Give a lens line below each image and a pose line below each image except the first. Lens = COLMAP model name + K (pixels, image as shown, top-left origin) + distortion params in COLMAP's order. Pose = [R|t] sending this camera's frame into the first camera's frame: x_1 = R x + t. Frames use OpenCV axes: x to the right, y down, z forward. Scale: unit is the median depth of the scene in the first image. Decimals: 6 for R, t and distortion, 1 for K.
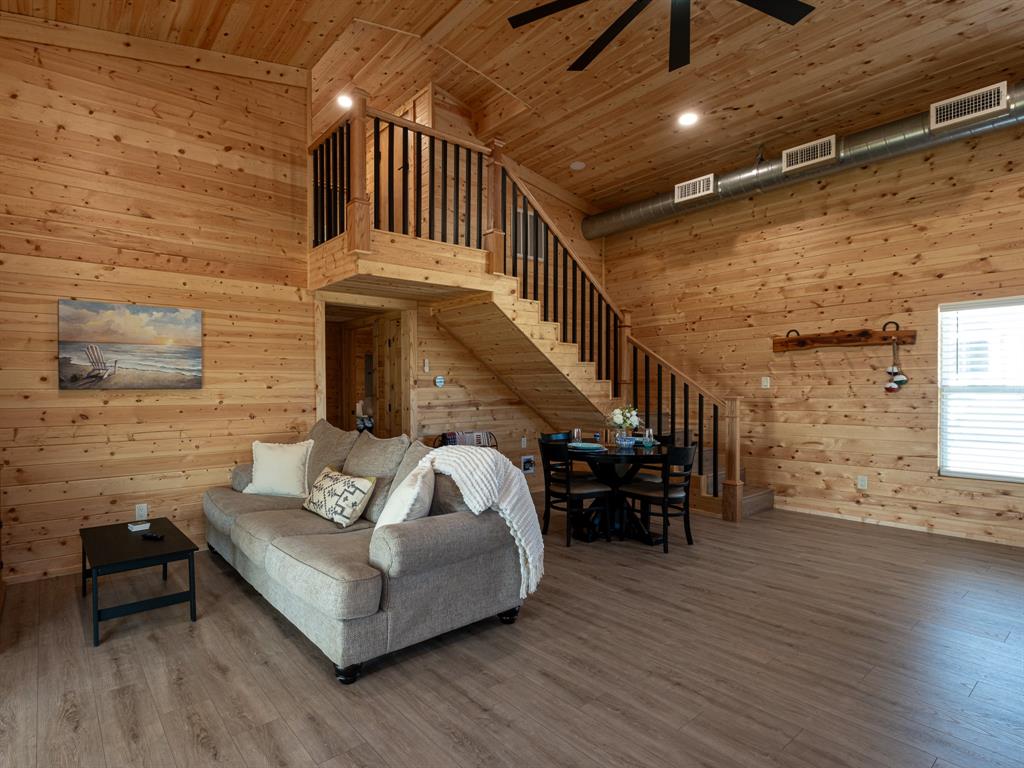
lens RADIAL K [[525.3, 0, 424.8], [0, 525.3, 388.5], [0, 0, 1]] dist [0.004469, -0.000191]
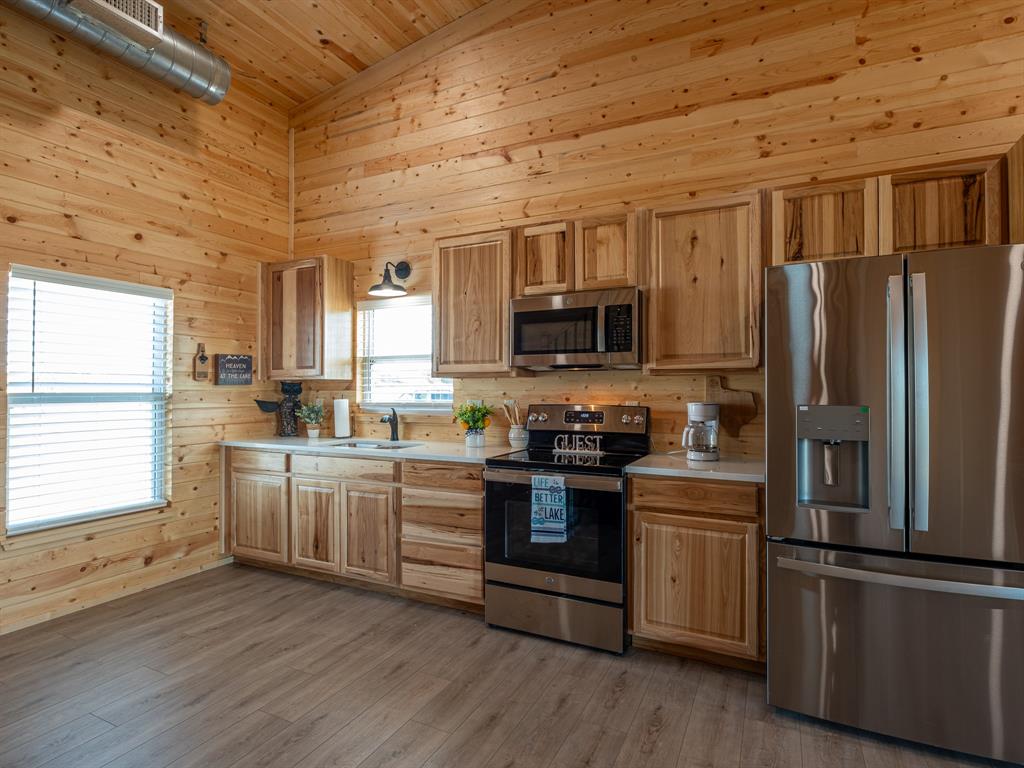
lens RADIAL K [[536.4, 0, 509.0], [0, 536.4, 383.1], [0, 0, 1]] dist [0.004170, -0.010649]
pose [[-0.464766, 0.017304, 0.885265, 0.164348], [0.006487, 0.999849, -0.016138, -0.004710], [-0.885410, -0.001758, -0.464807, 0.896969]]
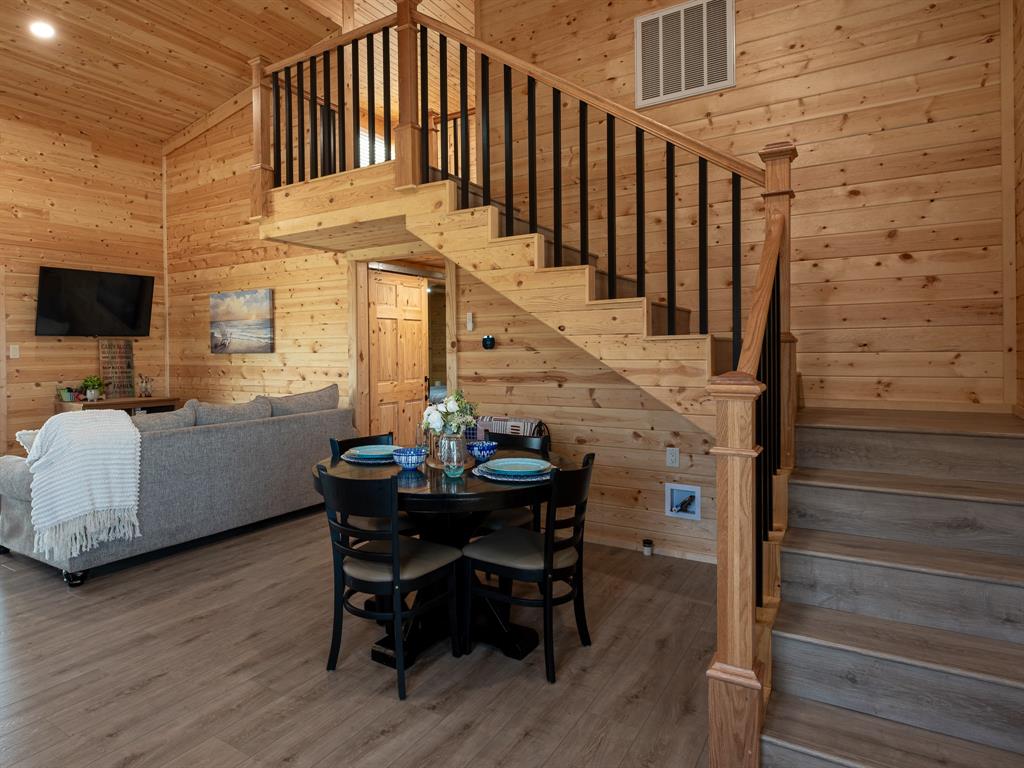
lens RADIAL K [[625.1, 0, 423.4], [0, 625.1, 353.1], [0, 0, 1]] dist [0.002815, -0.001373]
pose [[0.318006, 0.006400, -0.948067, 1.125357], [0.006100, 0.999943, 0.008796, -0.010689], [0.948069, -0.008581, 0.317949, 0.928194]]
